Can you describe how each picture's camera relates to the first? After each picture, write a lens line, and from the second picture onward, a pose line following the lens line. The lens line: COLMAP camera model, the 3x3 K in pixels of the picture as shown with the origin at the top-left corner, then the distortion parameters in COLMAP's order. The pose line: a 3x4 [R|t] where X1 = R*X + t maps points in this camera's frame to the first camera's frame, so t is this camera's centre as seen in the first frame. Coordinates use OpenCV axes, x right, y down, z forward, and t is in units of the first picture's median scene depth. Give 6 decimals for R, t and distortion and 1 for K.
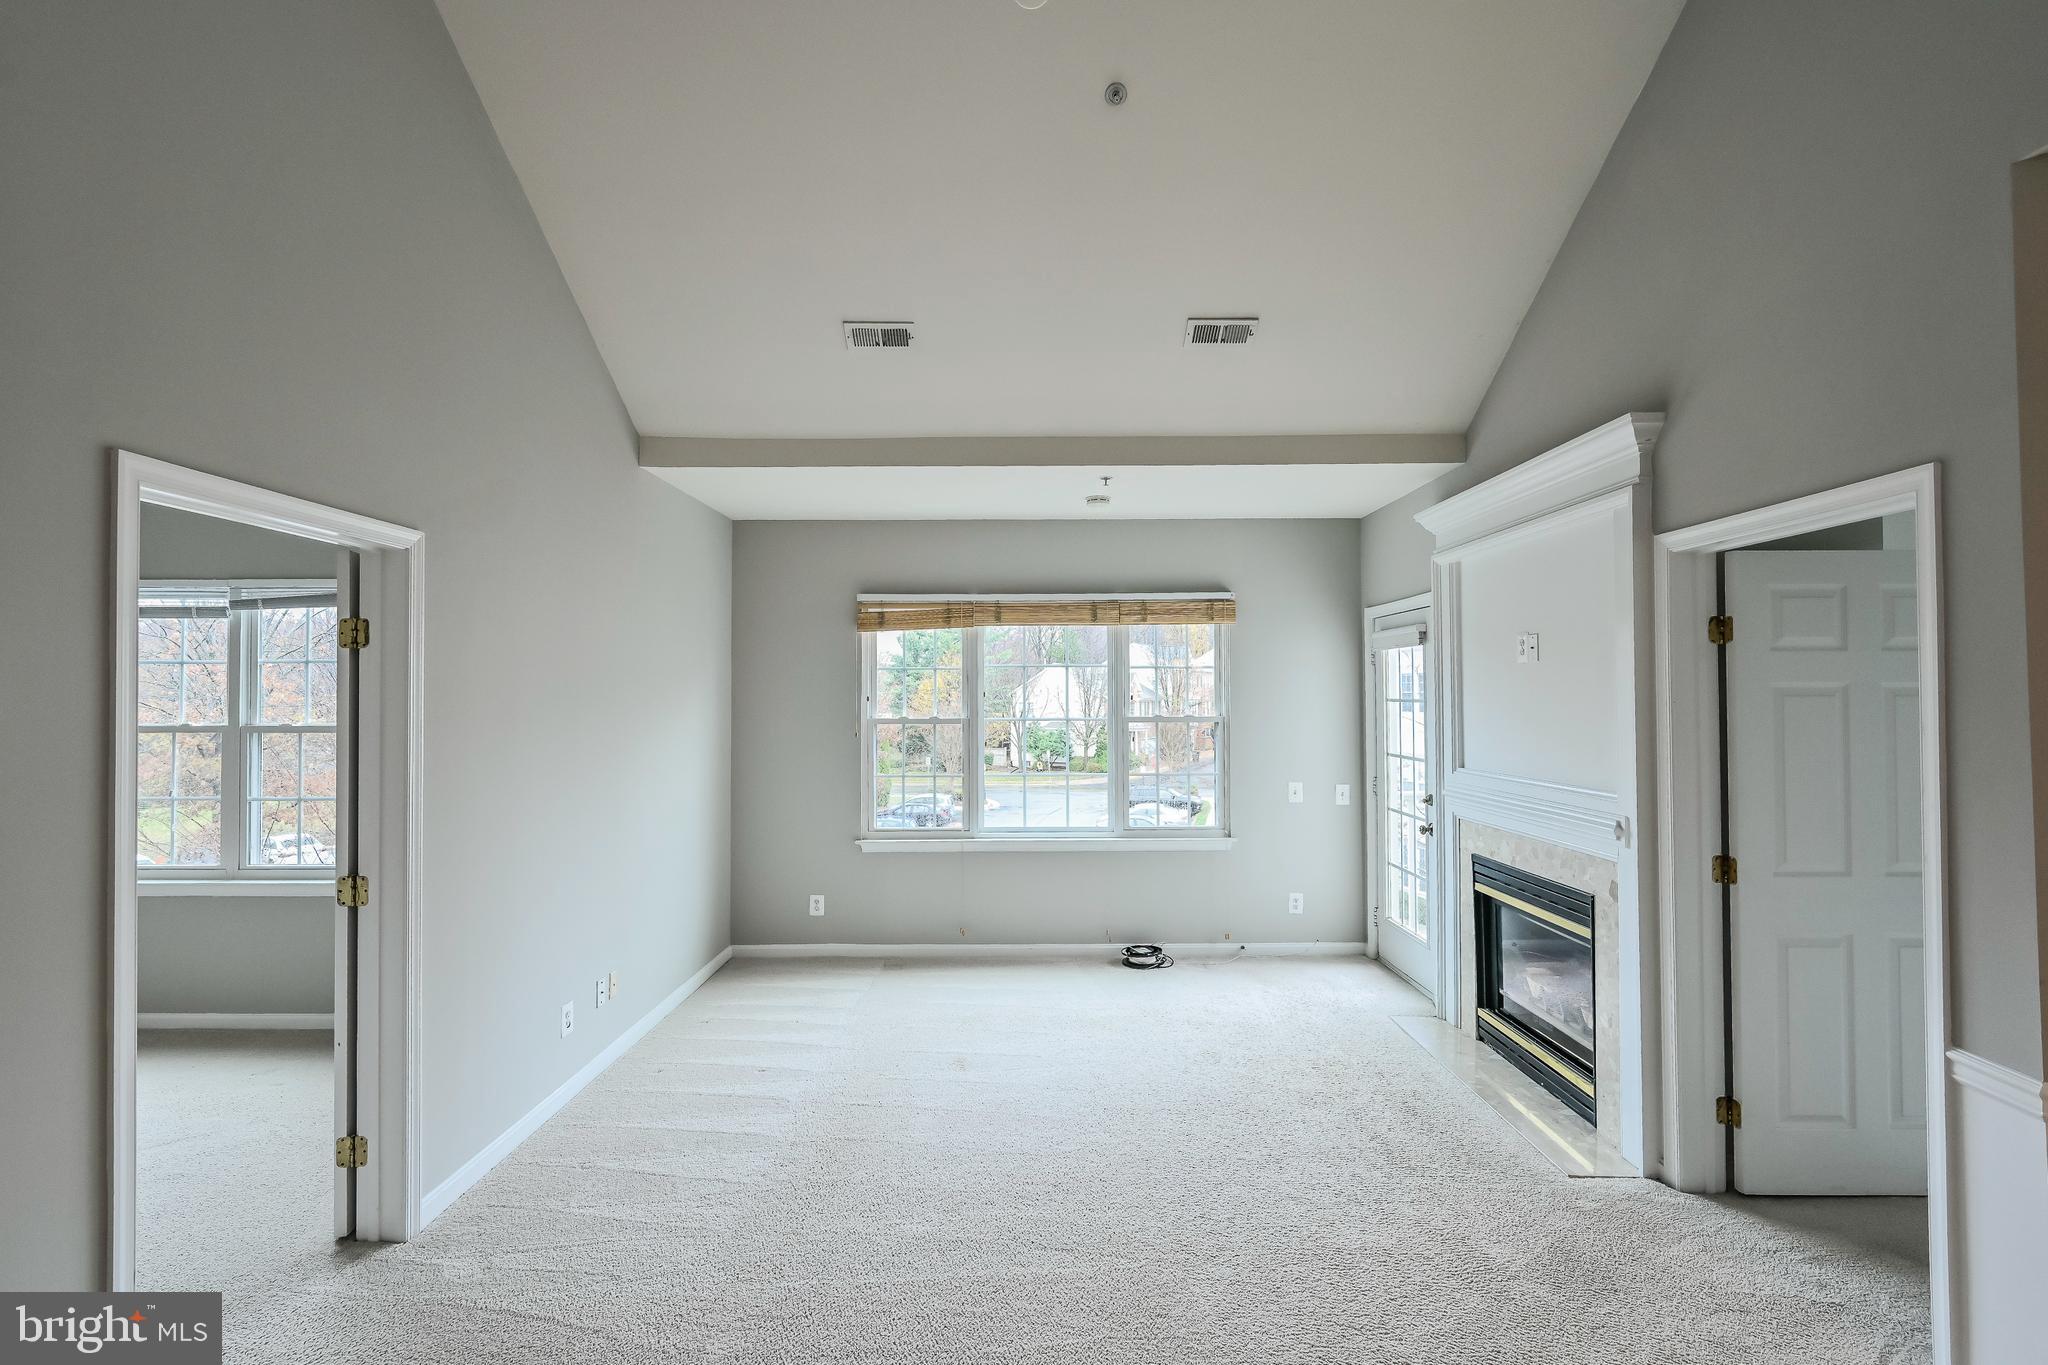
lens RADIAL K [[916.0, 0, 1020.9], [0, 916.0, 682.9], [0, 0, 1]] dist [-0.000841, -0.000019]
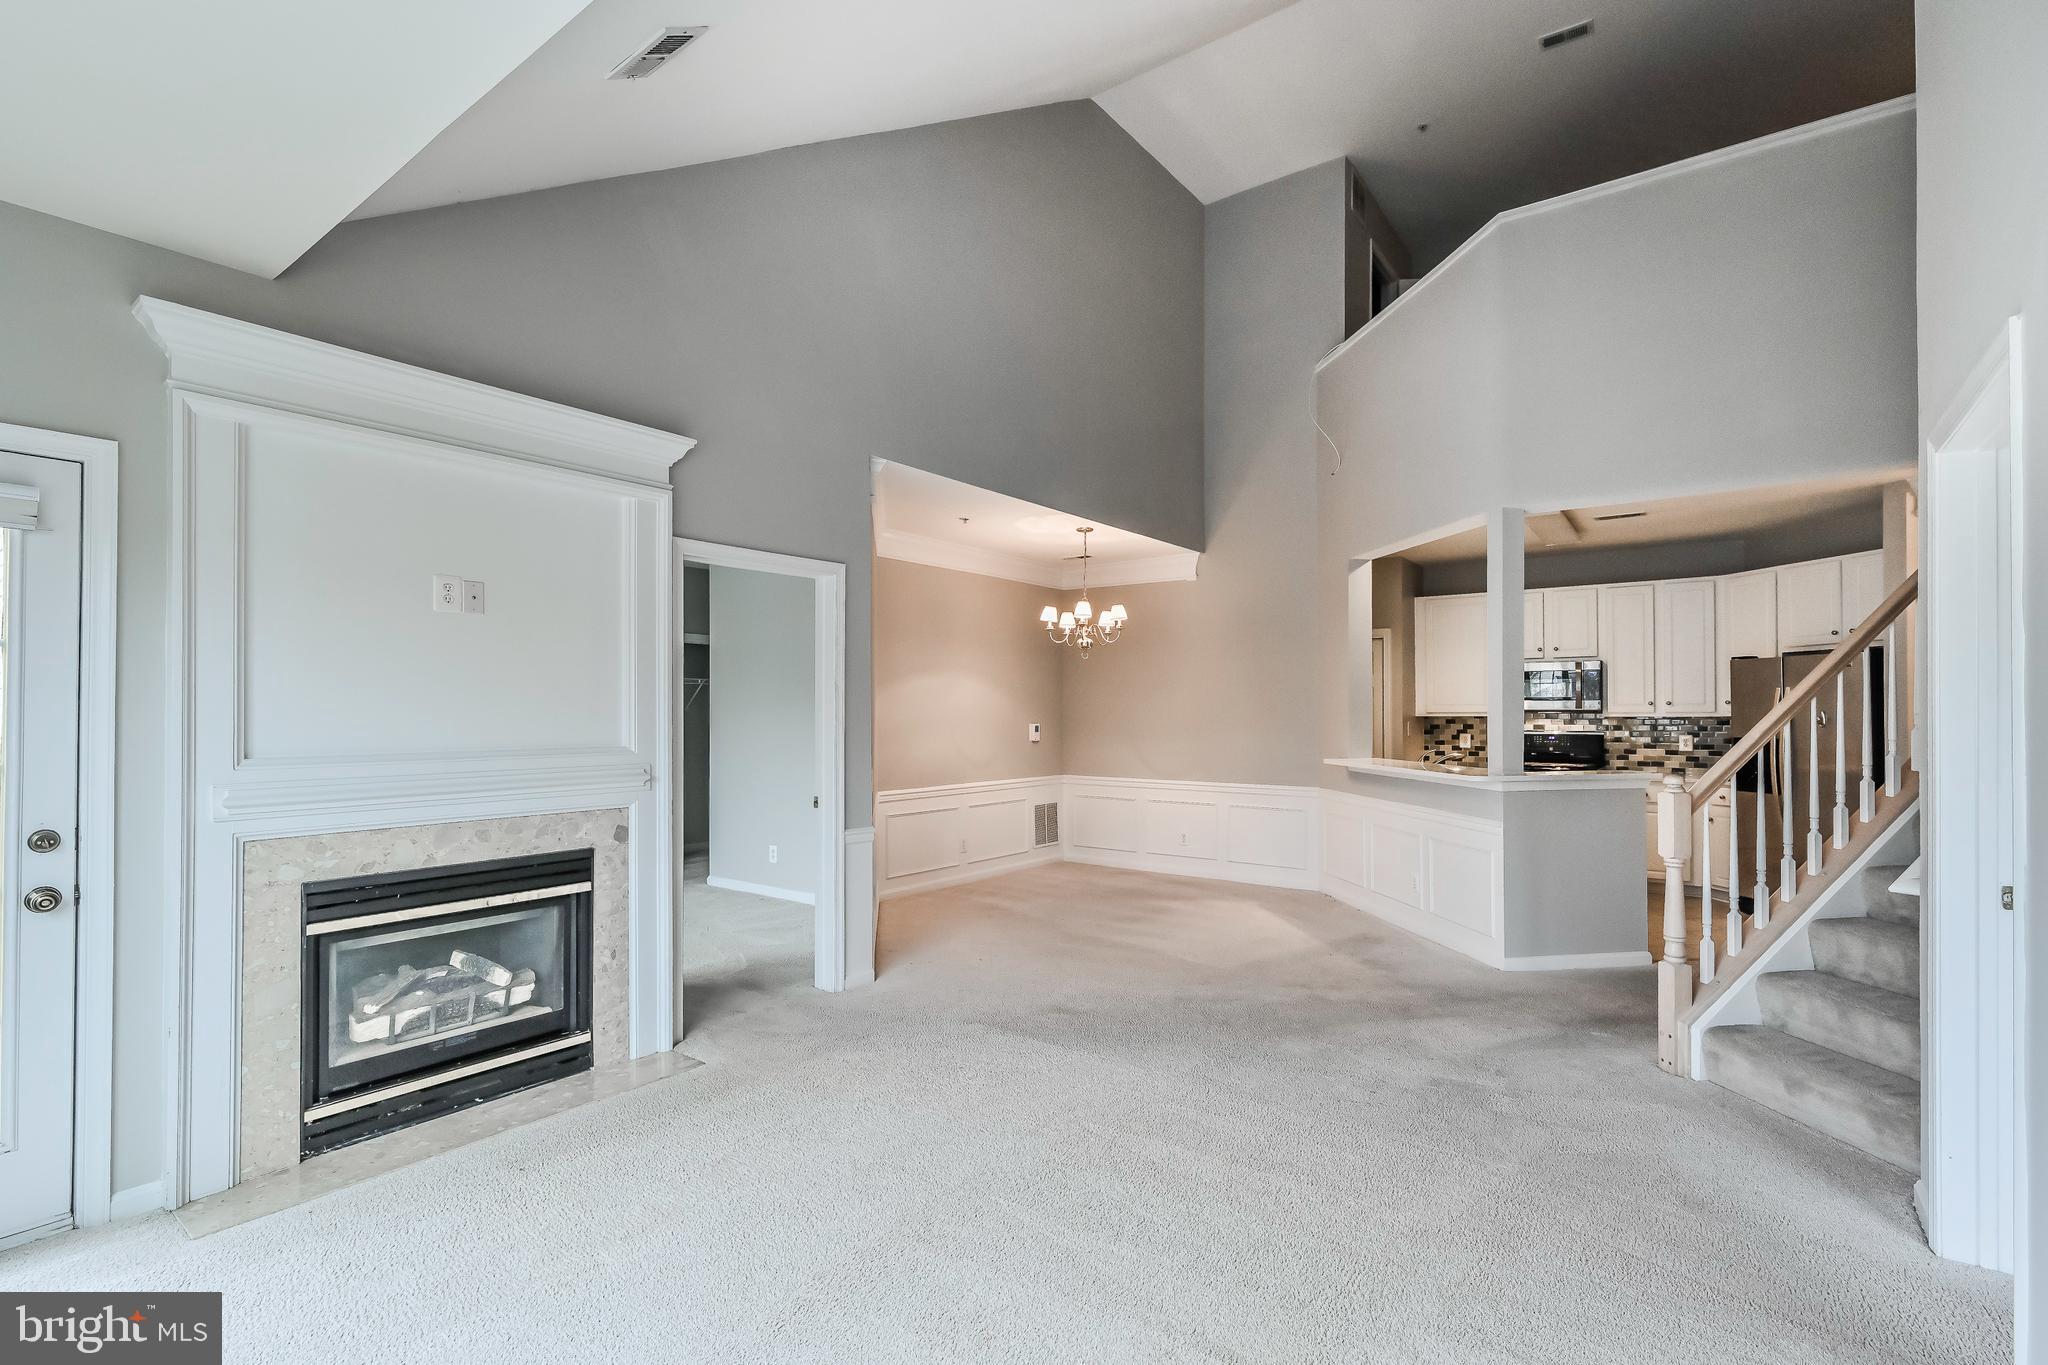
lens RADIAL K [[932.1, 0, 1025.4], [0, 932.1, 700.8], [0, 0, 1]] dist [0.001507, 0.000386]
pose [[-0.801930, 0.012212, 0.597293, -0.301595], [-0.005471, 0.999599, -0.027782, 0.063944], [-0.597393, -0.025547, -0.801542, 1.121164]]
